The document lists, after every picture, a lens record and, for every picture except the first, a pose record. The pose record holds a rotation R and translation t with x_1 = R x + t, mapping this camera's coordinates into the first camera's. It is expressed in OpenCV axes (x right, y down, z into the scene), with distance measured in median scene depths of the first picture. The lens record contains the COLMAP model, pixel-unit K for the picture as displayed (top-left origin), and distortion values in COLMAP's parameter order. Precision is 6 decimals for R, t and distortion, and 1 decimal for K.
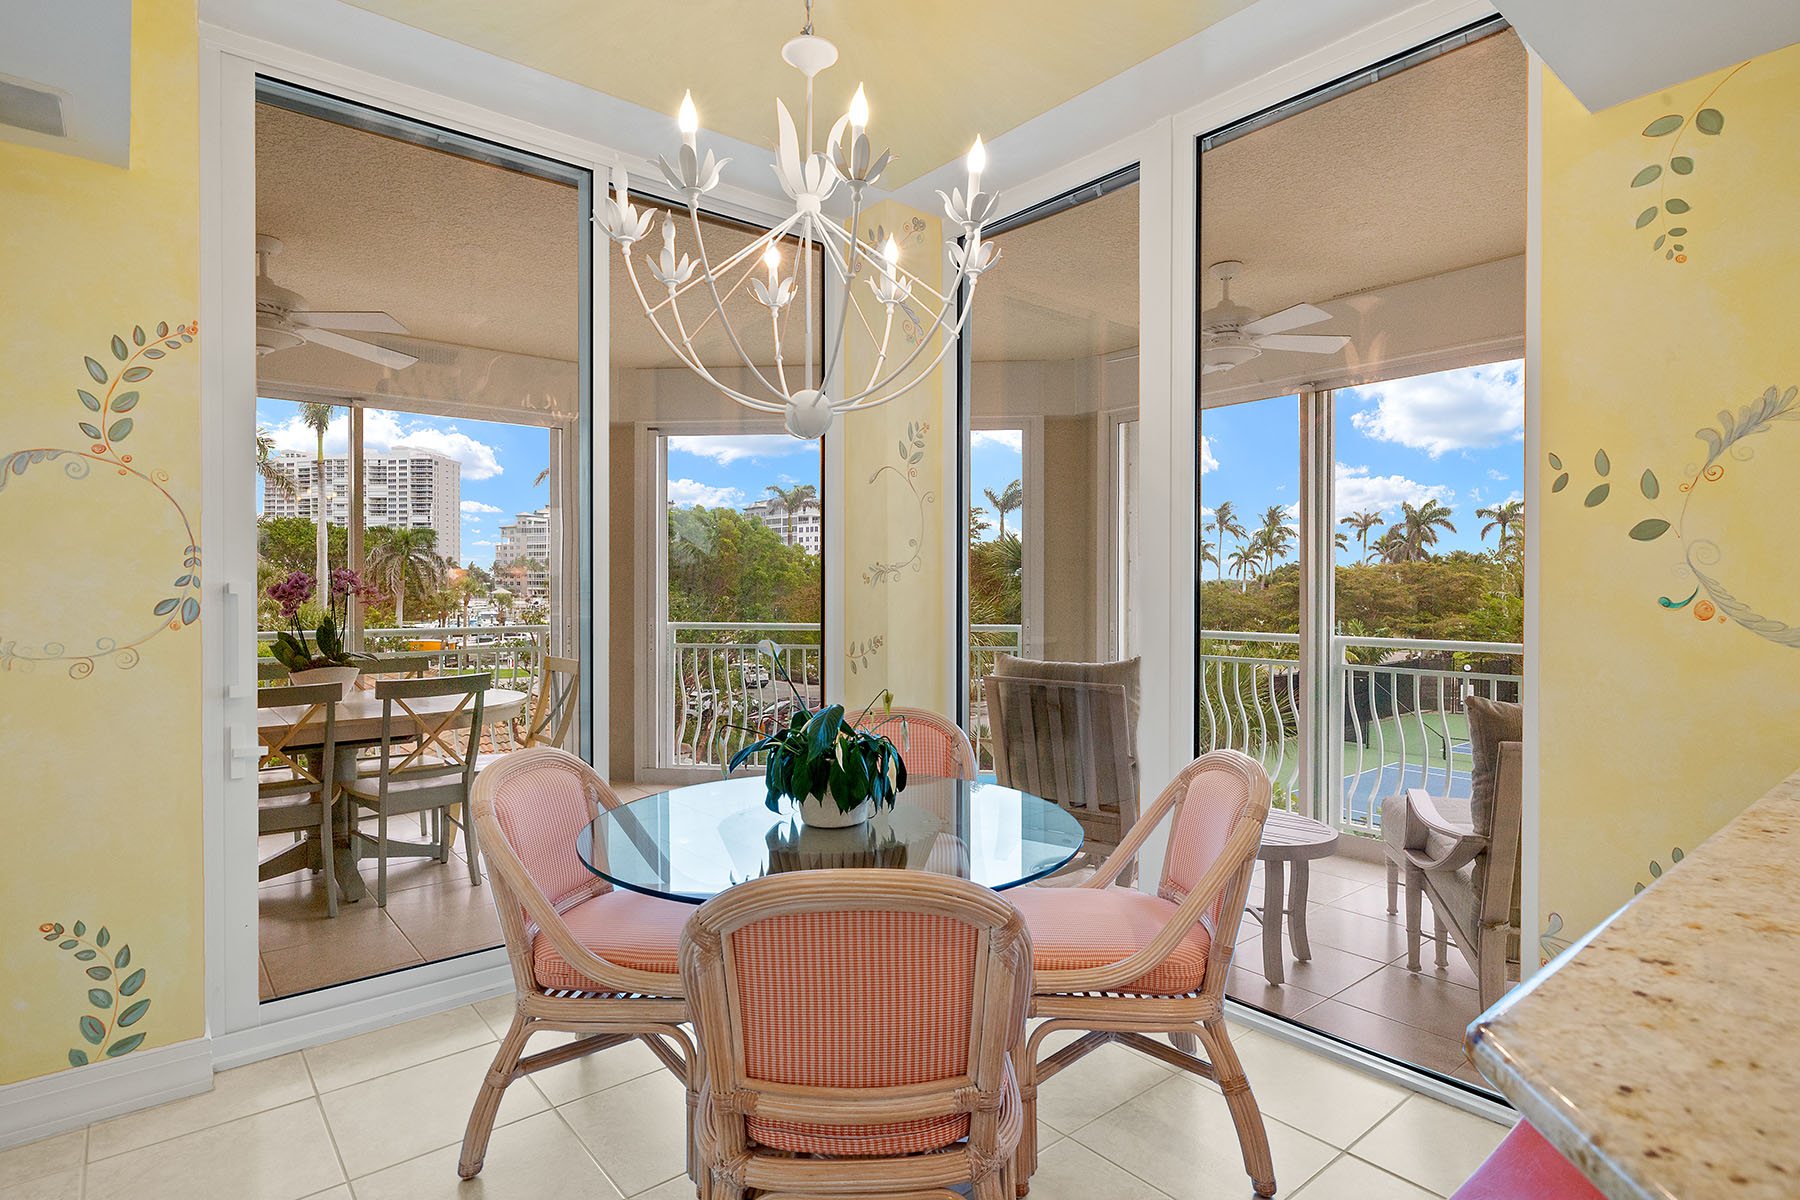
lens RADIAL K [[949.7, 0, 905.0], [0, 949.7, 598.9], [0, 0, 1]] dist [-0.014970, -0.000236]
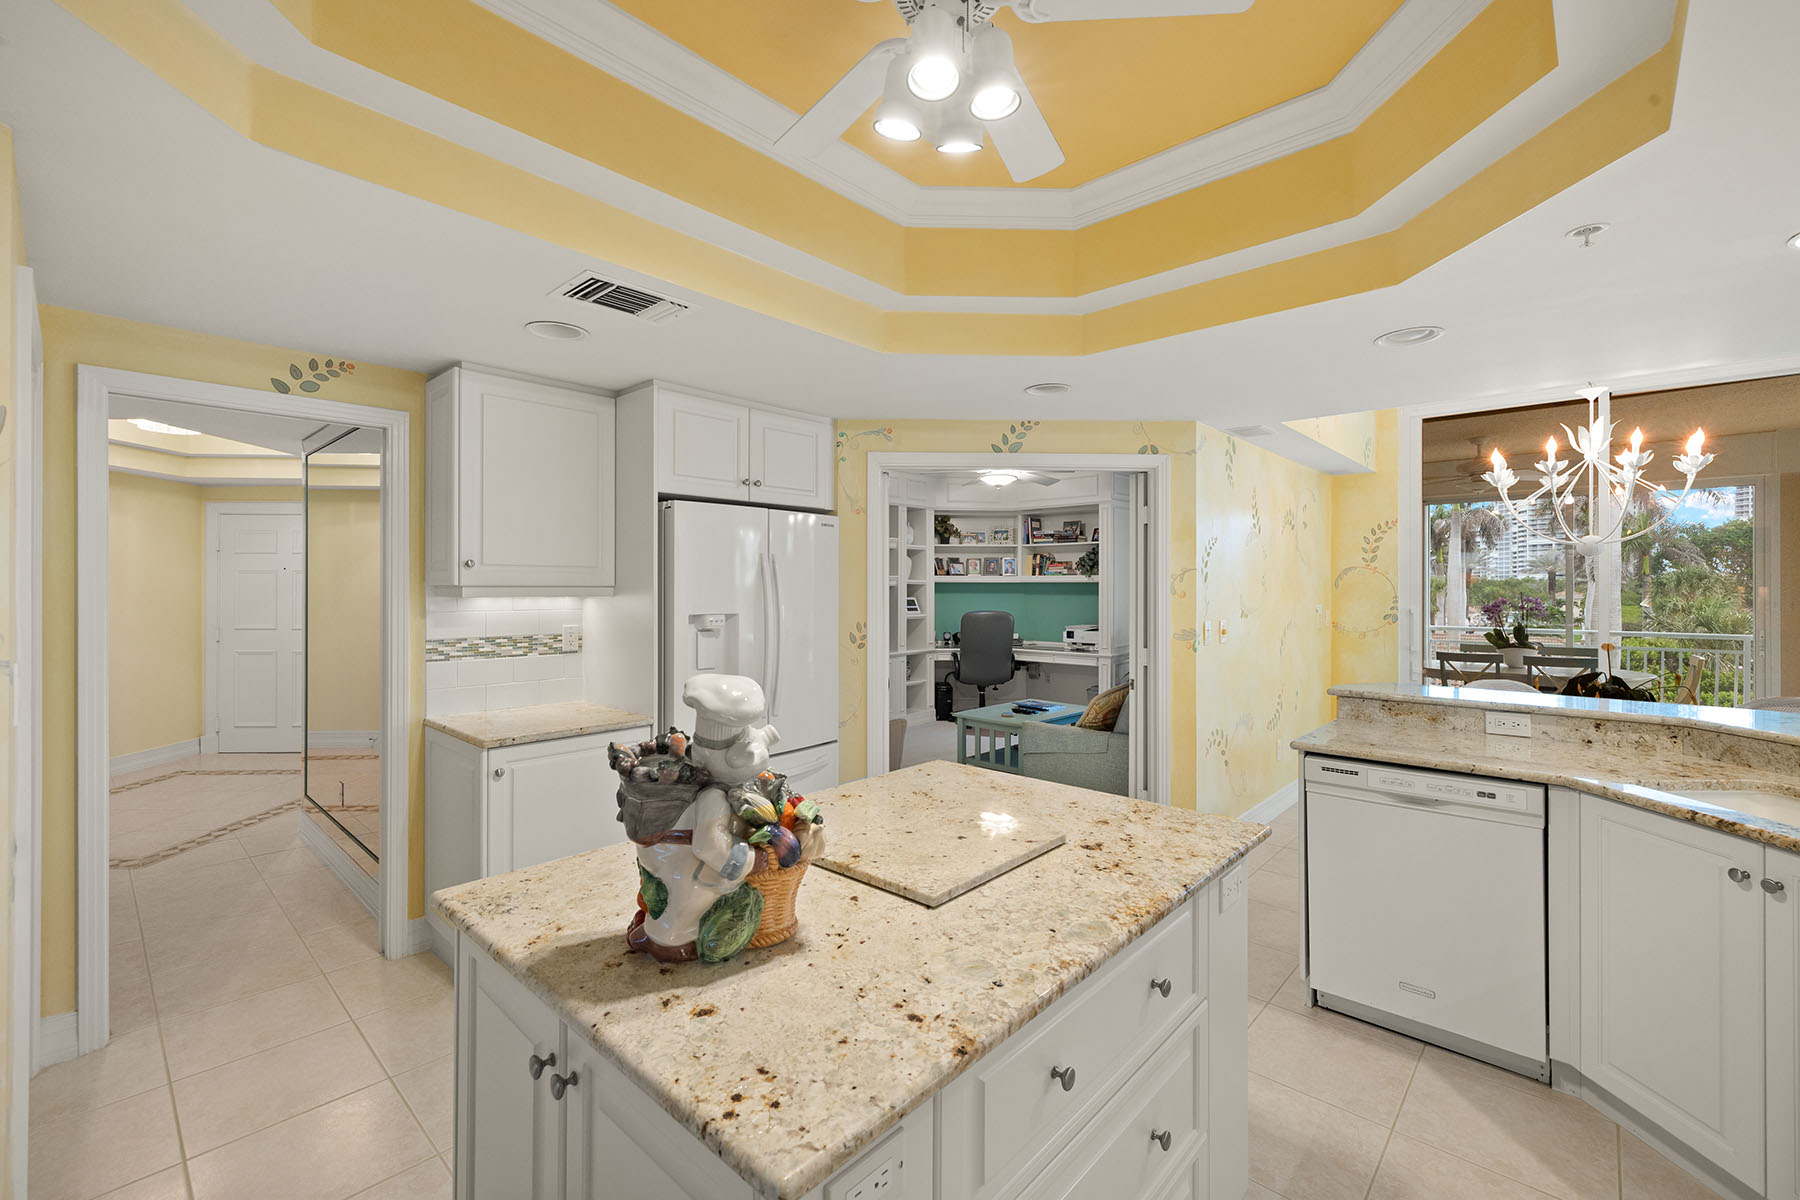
lens RADIAL K [[759.2, 0, 891.7], [0, 759.2, 588.0], [0, 0, 1]] dist [0.002007, -0.000040]
pose [[0.132279, 0.002373, -0.991210, 0.788328], [-0.012552, 0.999921, 0.000719, -0.036846], [0.991133, 0.012347, 0.132299, -0.493605]]
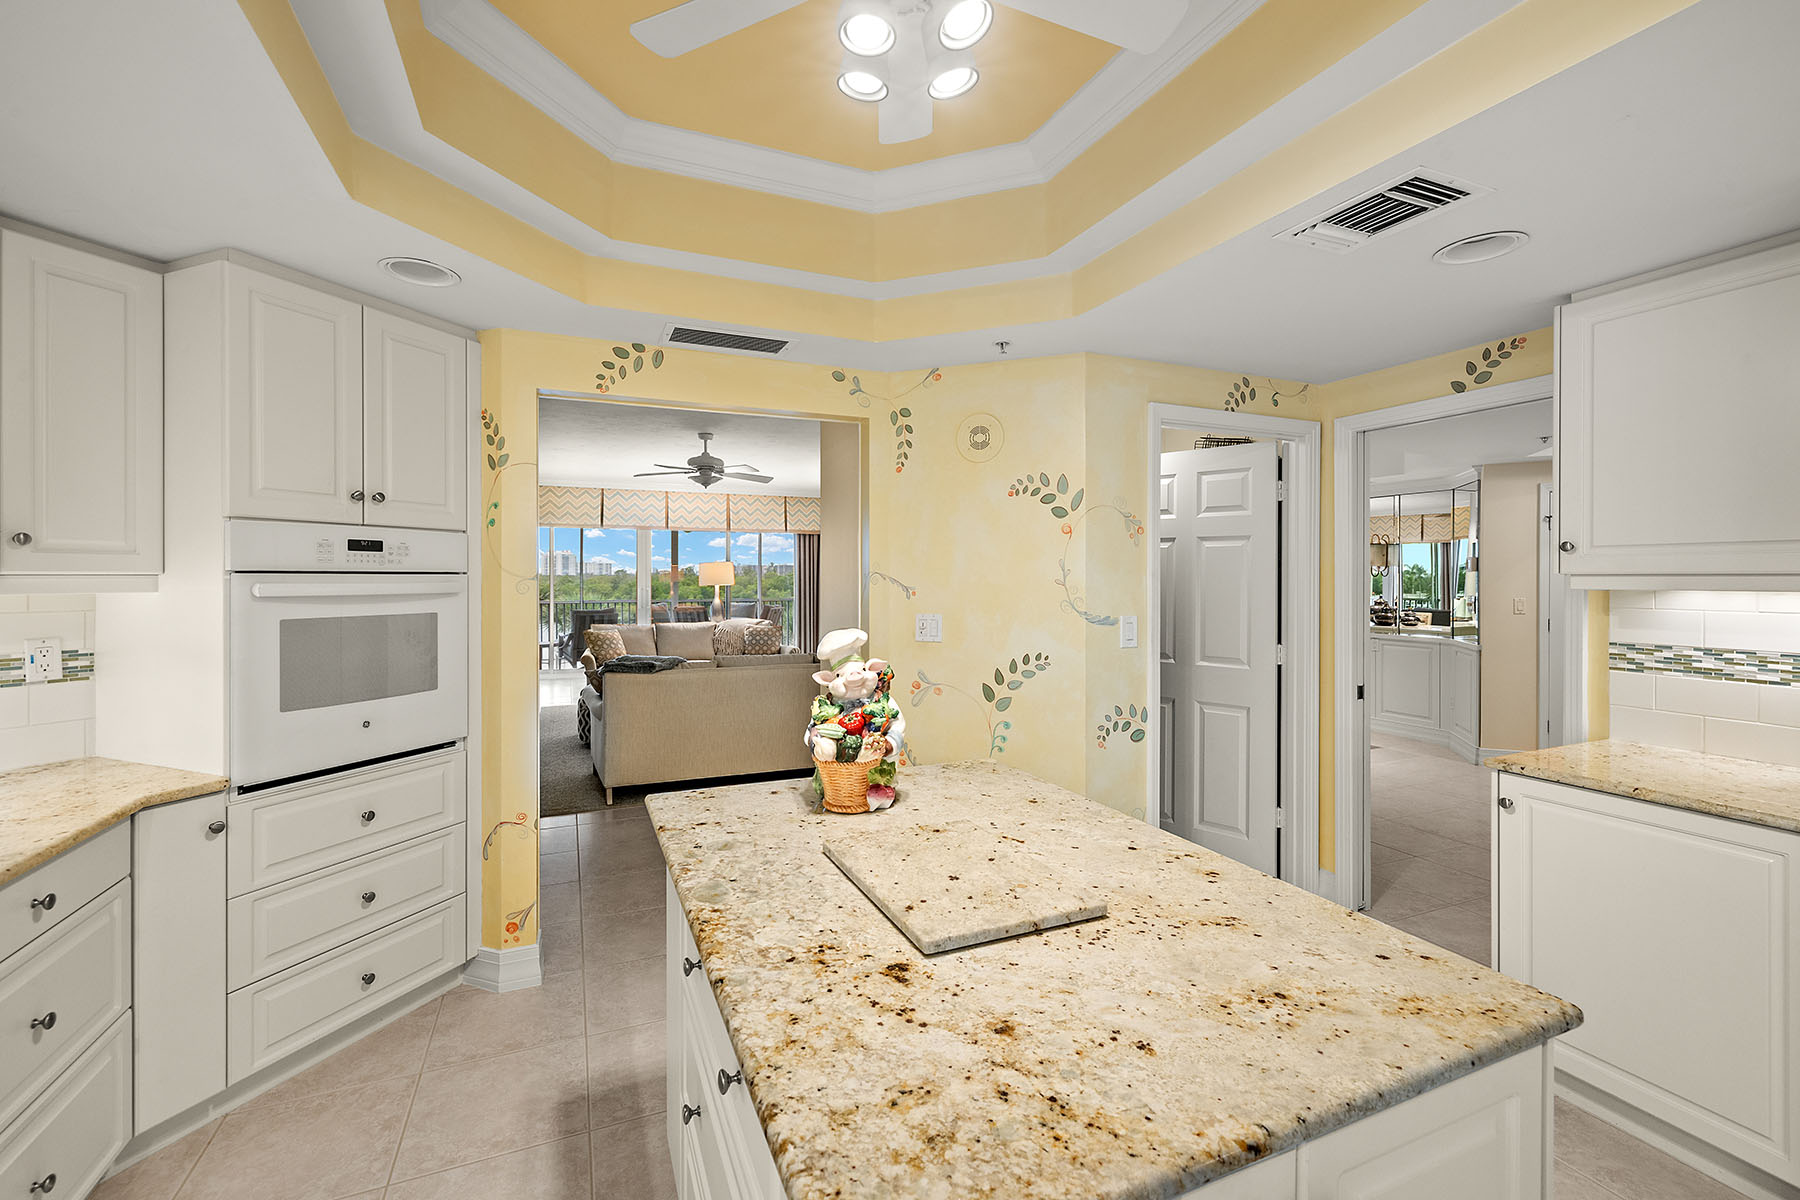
lens RADIAL K [[759.2, 0, 894.0], [0, 759.2, 582.9], [0, 0, 1]] dist [0.002007, -0.000040]
pose [[-0.960320, -0.001142, 0.278899, 0.365481], [0.003635, 0.999855, 0.016610, -0.038263], [-0.278878, 0.016965, -0.960177, -0.114604]]
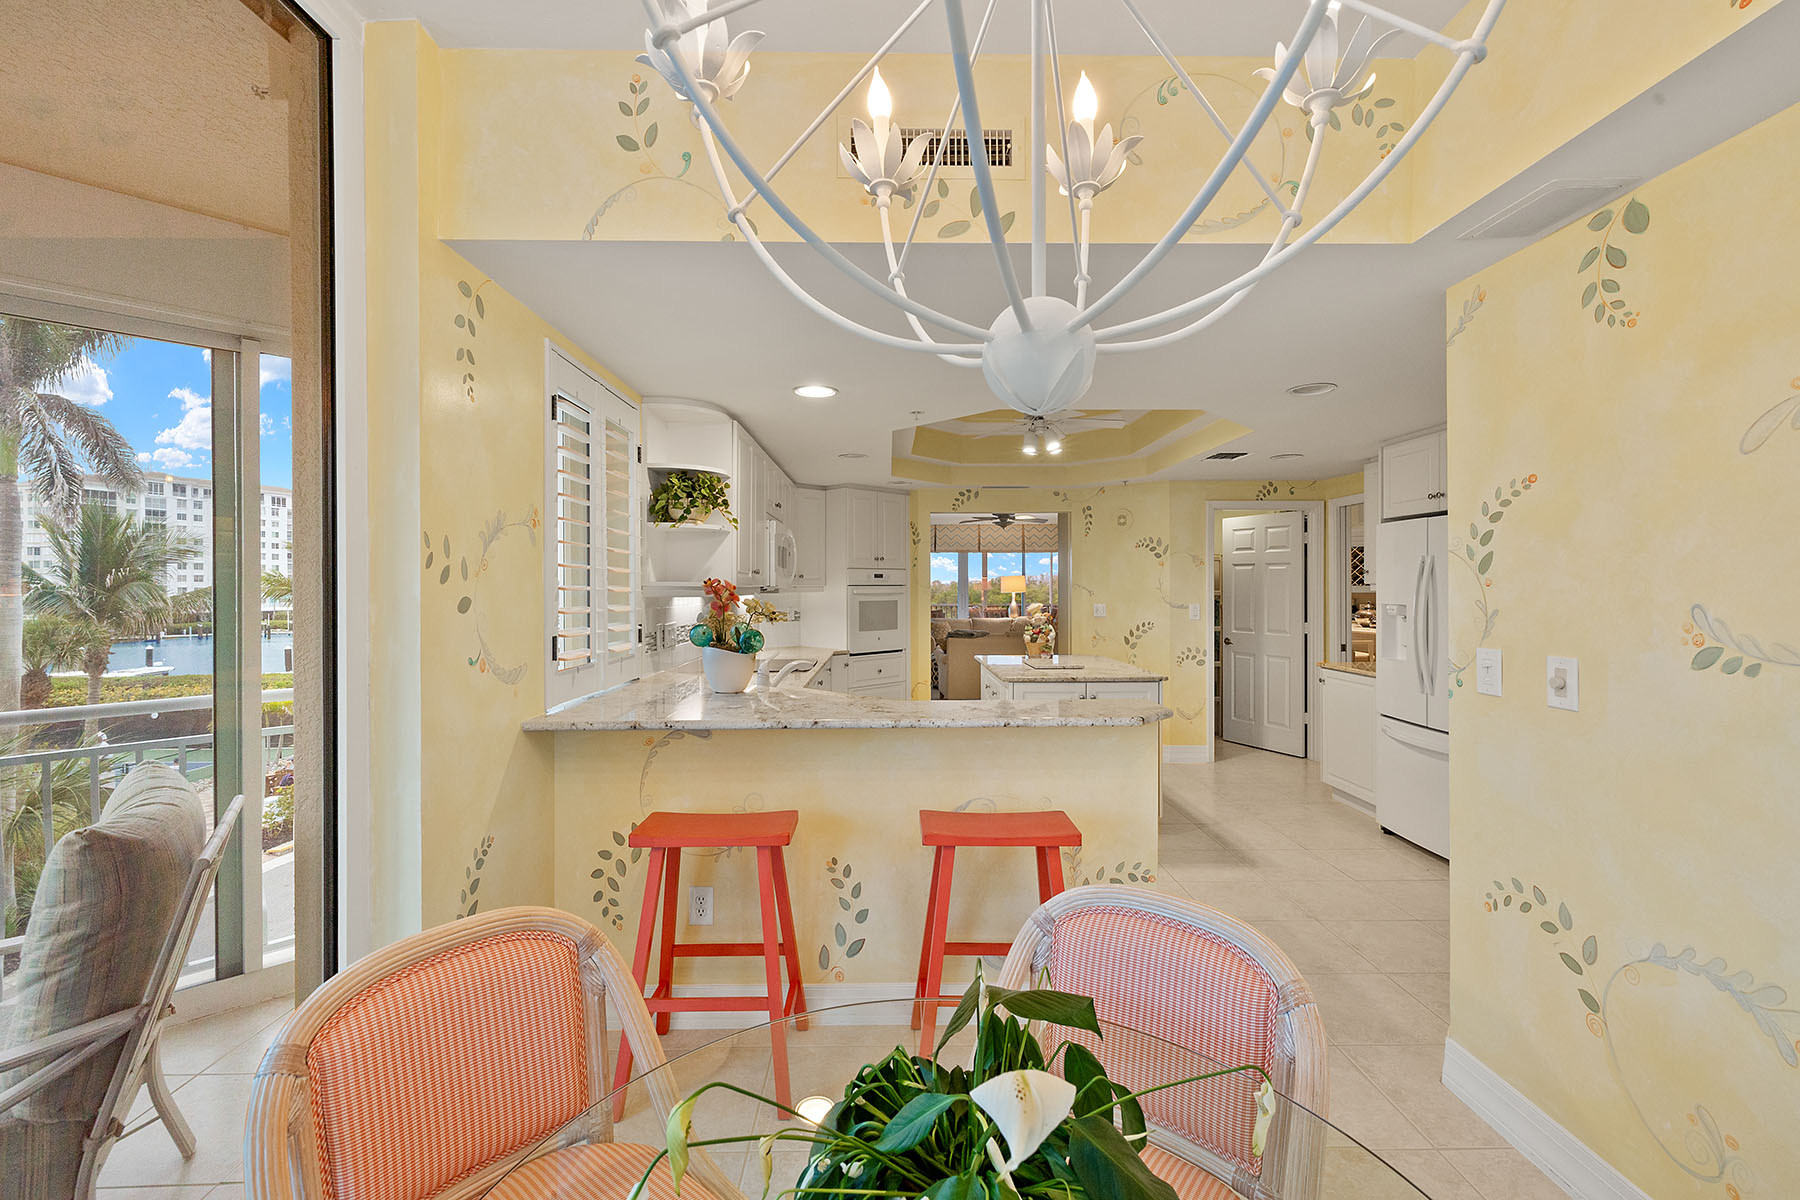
lens RADIAL K [[759.2, 0, 904.3], [0, 759.2, 591.9], [0, 0, 1]] dist [0.002007, -0.000040]
pose [[-0.783456, 0.000322, 0.621447, -0.135023], [0.010699, 0.999859, 0.012970, -0.044336], [-0.621355, 0.016810, -0.783348, 0.668837]]
